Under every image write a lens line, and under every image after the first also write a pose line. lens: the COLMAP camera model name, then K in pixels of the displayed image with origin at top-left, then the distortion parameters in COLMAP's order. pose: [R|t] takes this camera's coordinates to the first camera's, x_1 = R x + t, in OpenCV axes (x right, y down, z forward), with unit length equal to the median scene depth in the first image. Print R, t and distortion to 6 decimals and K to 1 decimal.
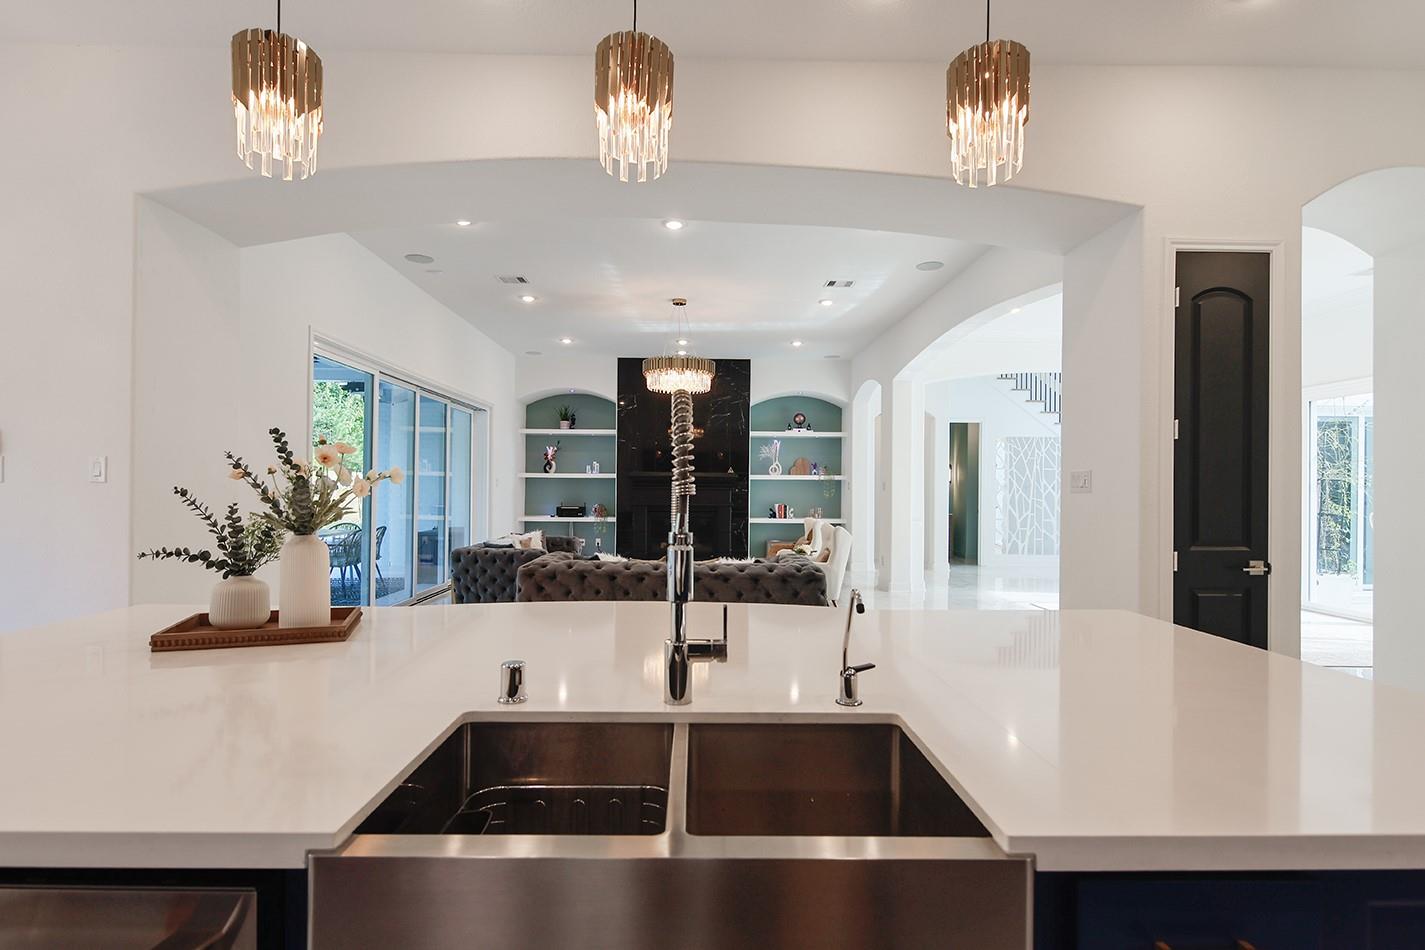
lens RADIAL K [[681.9, 0, 708.6], [0, 681.9, 476.8], [0, 0, 1]] dist [-0.002917, -0.000125]
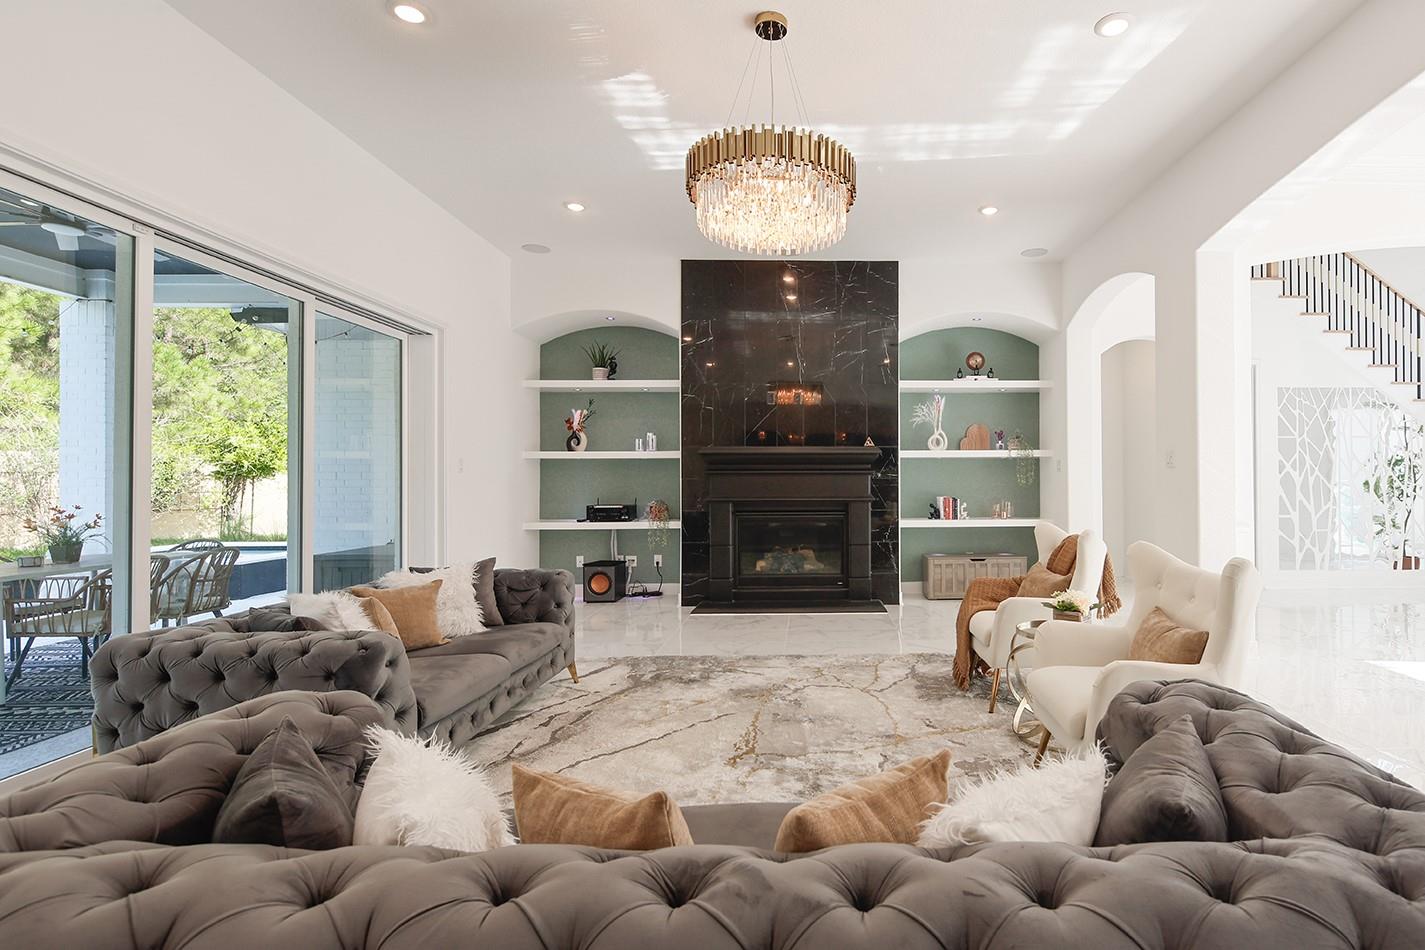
lens RADIAL K [[681.9, 0, 754.3], [0, 681.9, 474.3], [0, 0, 1]] dist [-0.002917, -0.000125]
pose [[0.994935, -0.015796, -0.099275, -0.009971], [0.016317, 0.999857, 0.004444, 0.015043], [0.099191, -0.006042, 0.995050, 0.391344]]
